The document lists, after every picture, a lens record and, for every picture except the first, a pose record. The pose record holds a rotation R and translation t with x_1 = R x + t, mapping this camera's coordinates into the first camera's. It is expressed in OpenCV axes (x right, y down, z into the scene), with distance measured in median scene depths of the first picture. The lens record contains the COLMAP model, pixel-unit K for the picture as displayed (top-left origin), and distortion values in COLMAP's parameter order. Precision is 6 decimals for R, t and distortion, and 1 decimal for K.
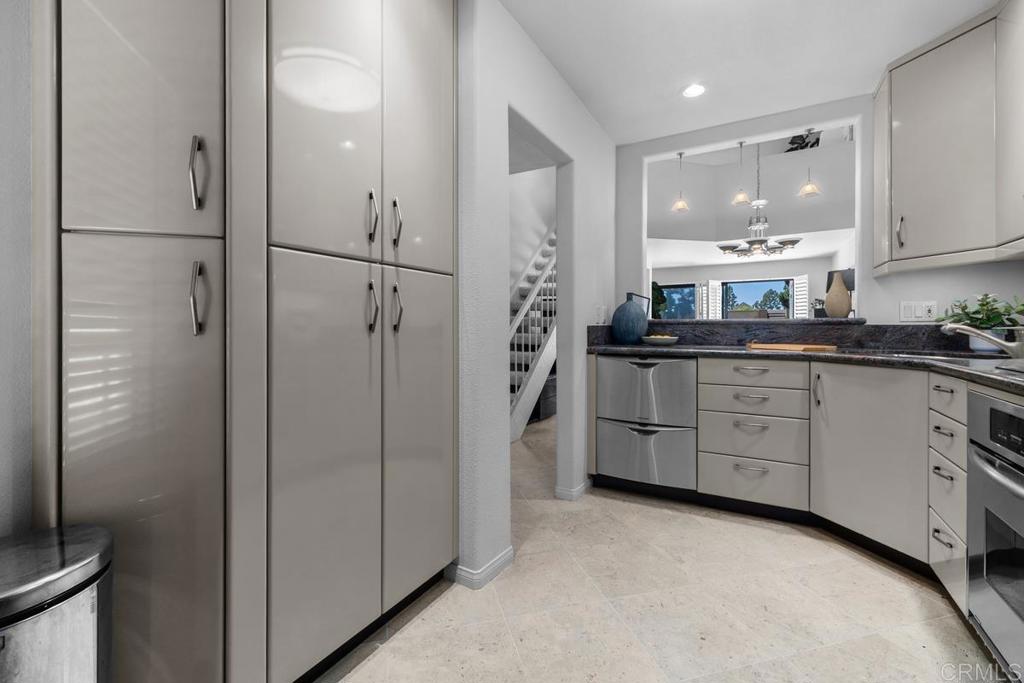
lens RADIAL K [[448.5, 0, 490.4], [0, 448.5, 324.5], [0, 0, 1]] dist [-0.000482, -0.000030]
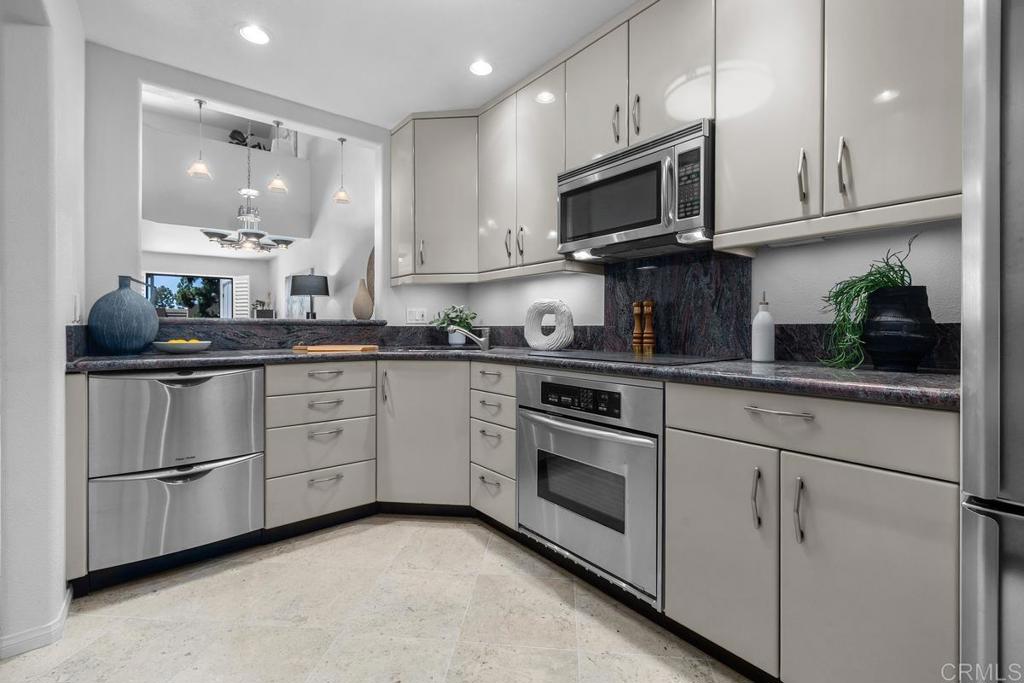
lens RADIAL K [[451.8, 0, 531.6], [0, 451.8, 328.0], [0, 0, 1]] dist [0.001906, 0.000377]
pose [[0.316636, -0.000433, 0.948547, -0.163003], [-0.005357, 0.999983, 0.002244, 0.000987], [-0.948532, -0.005791, 0.316628, 0.271423]]
